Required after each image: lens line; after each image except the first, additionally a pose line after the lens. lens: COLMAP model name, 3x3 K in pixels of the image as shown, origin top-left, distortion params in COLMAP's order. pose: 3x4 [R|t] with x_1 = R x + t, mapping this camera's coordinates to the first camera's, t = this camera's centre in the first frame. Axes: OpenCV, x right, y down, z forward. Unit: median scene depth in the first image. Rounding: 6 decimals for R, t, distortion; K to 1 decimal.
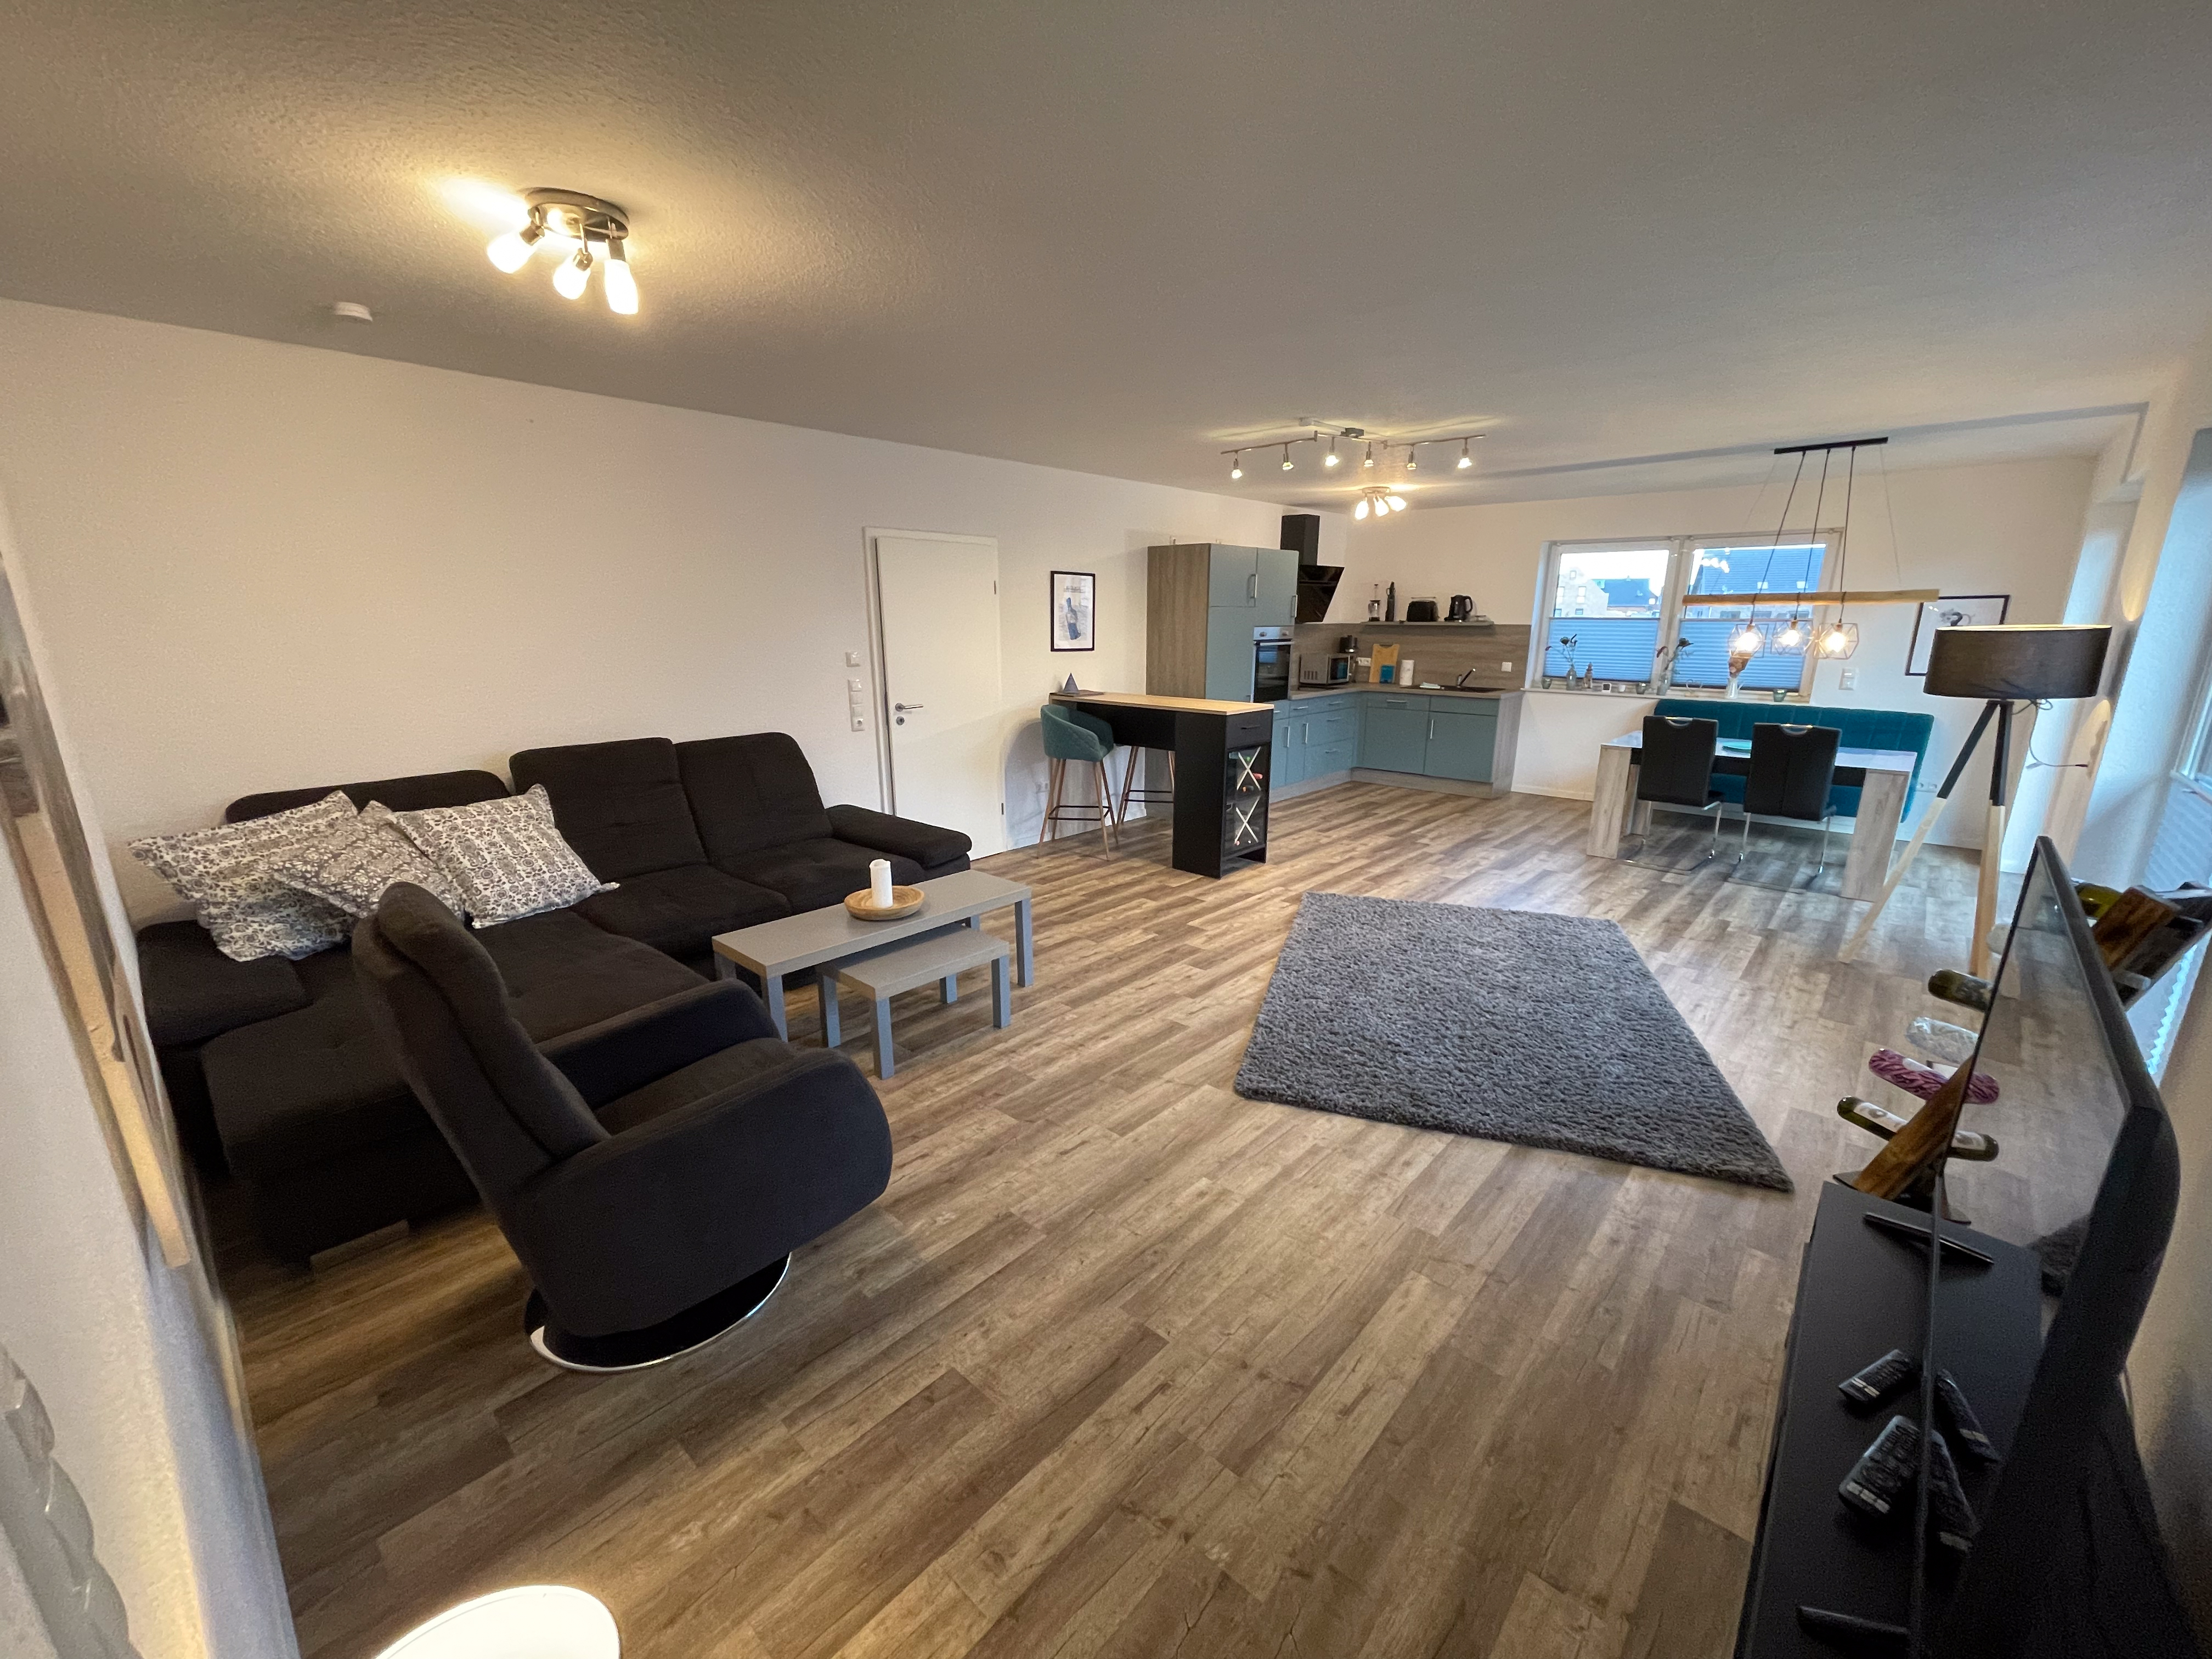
lens RADIAL K [[886.7, 0, 1110.0], [0, 886.7, 848.1], [0, 0, 1]] dist [-0.002428, 0.000699]
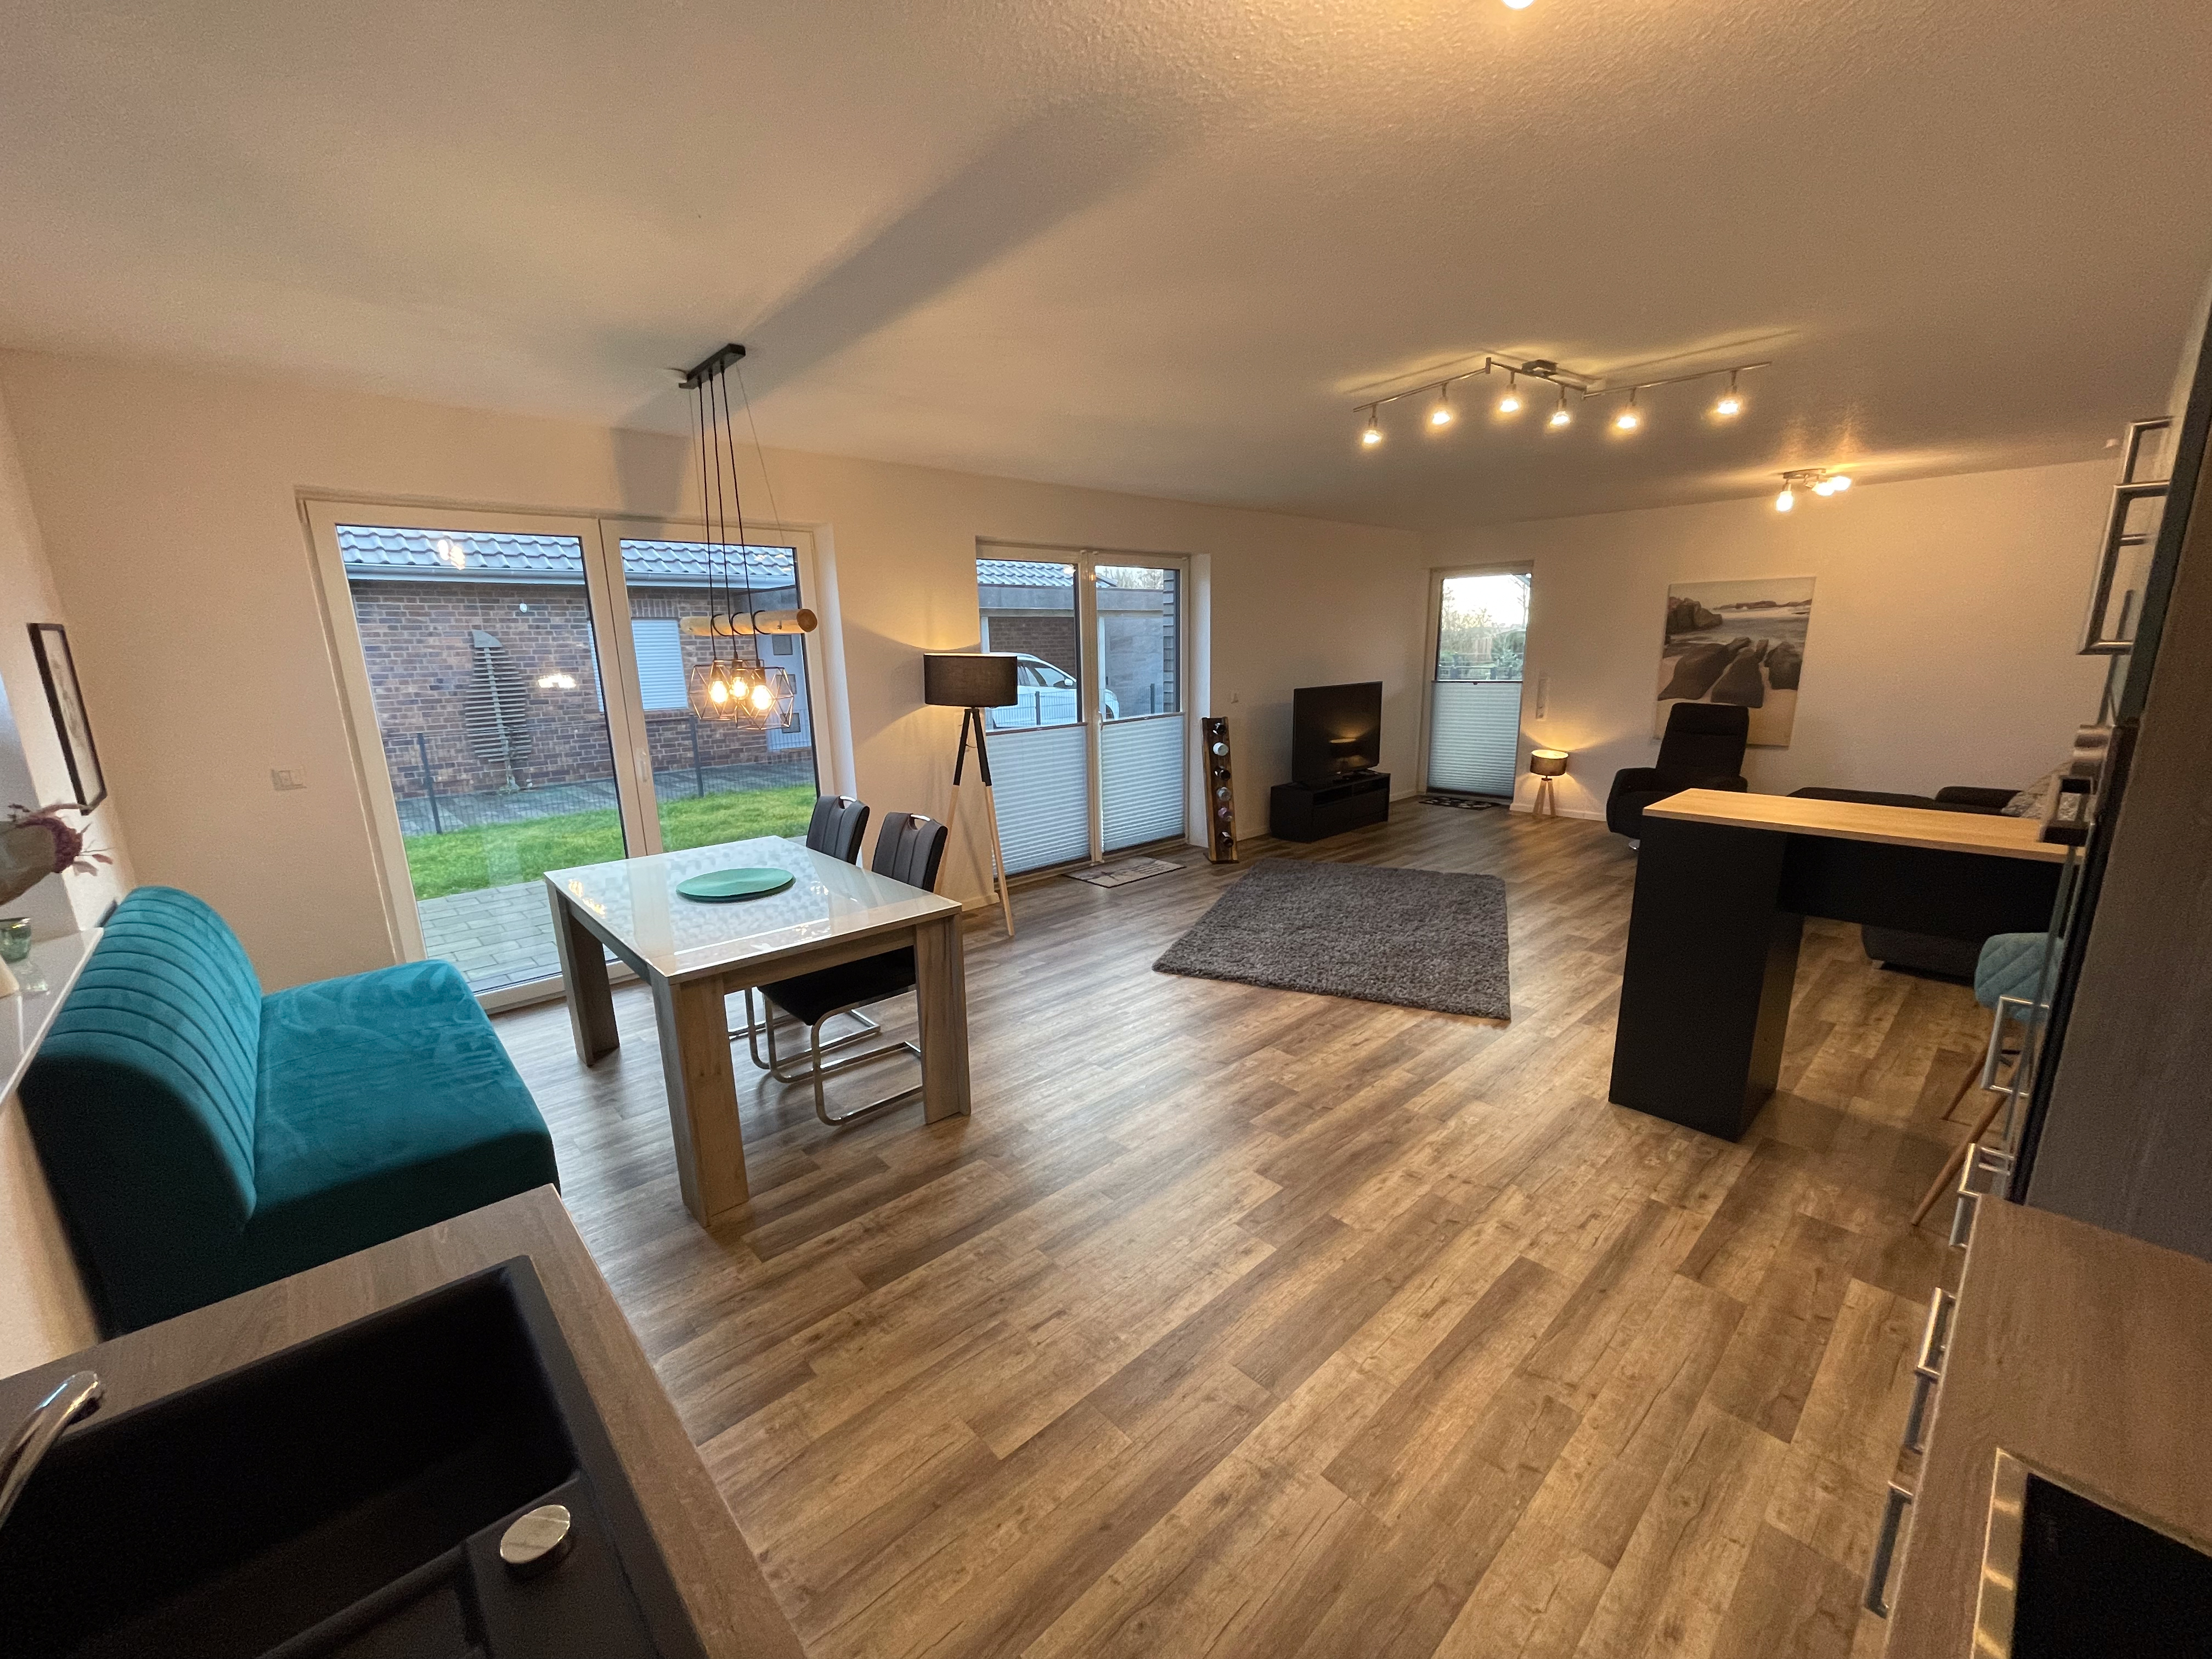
lens RADIAL K [[886.7, 0, 1110.0], [0, 886.7, 848.1], [0, 0, 1]] dist [-0.002428, 0.000699]
pose [[-0.996048, -0.006648, 0.088569, 0.417919], [0.035640, 0.883477, 0.467116, -0.365621], [-0.081354, 0.468427, -0.879749, 1.389261]]
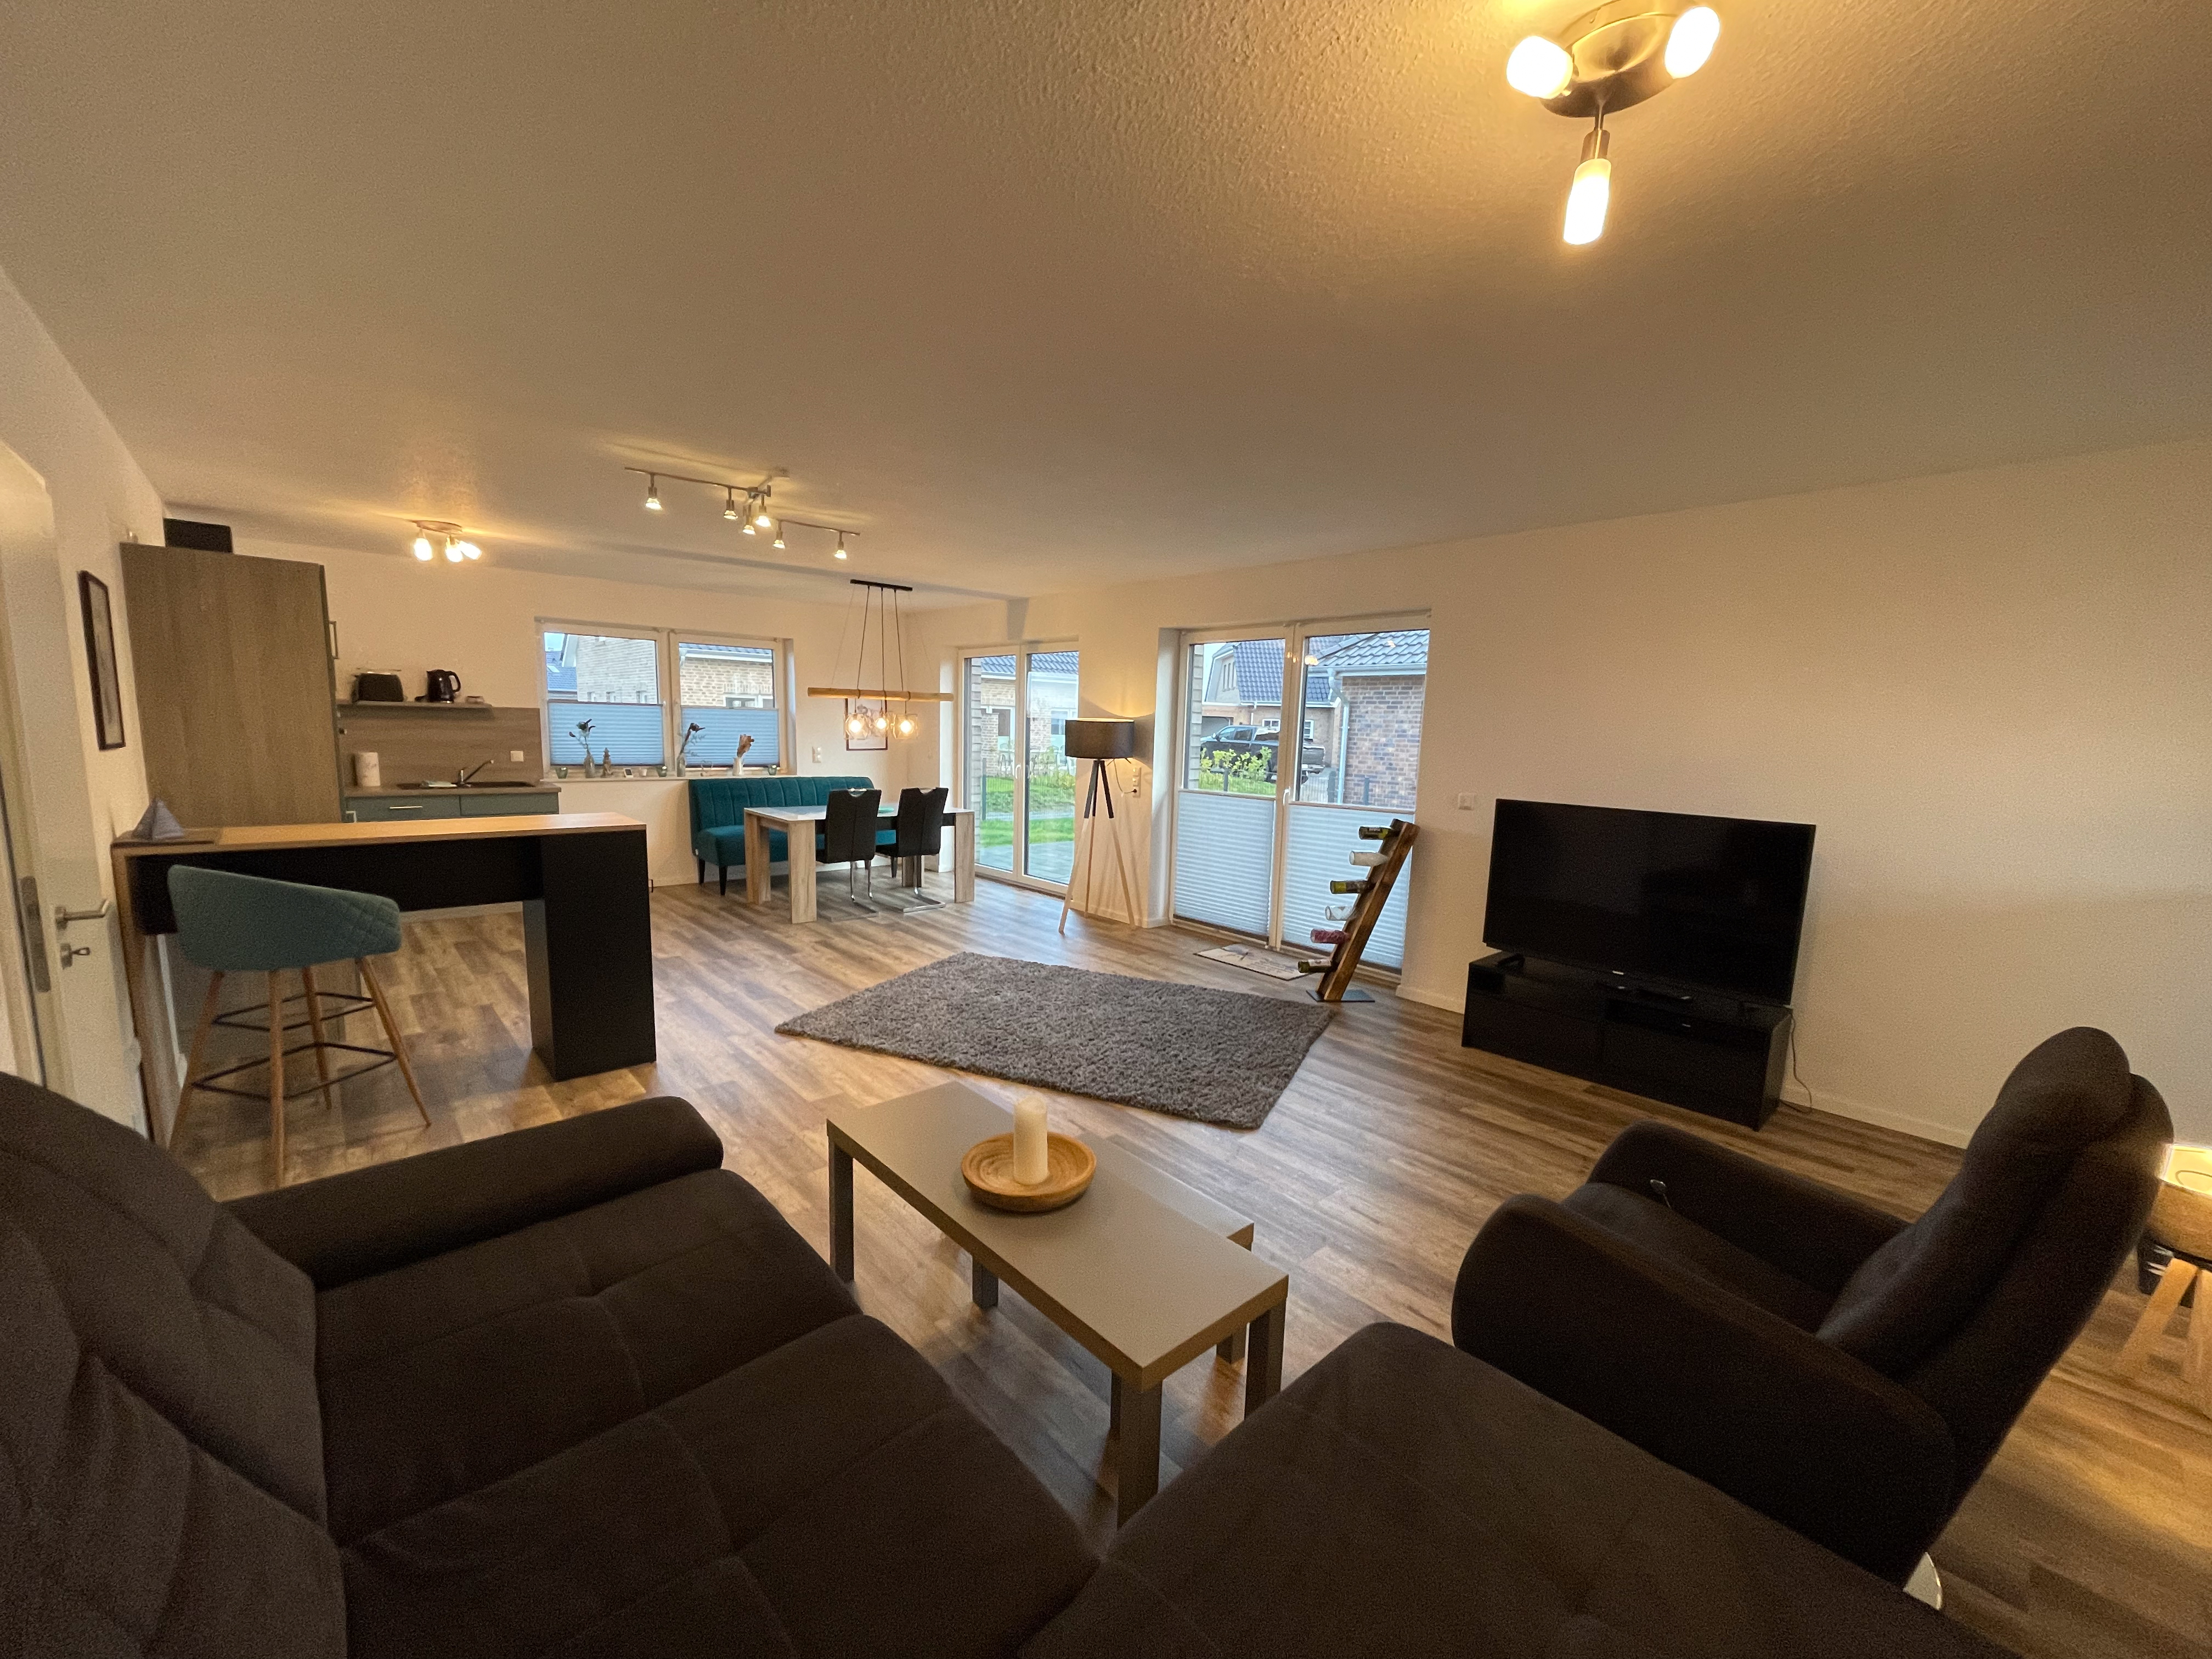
lens RADIAL K [[886.7, 0, 1110.0], [0, 886.7, 848.1], [0, 0, 1]] dist [-0.002428, 0.000699]
pose [[0.100510, -0.138171, 0.985295, -0.466941], [0.226958, 0.967384, 0.112508, -0.115778], [-0.968704, 0.212312, 0.128591, 0.482983]]
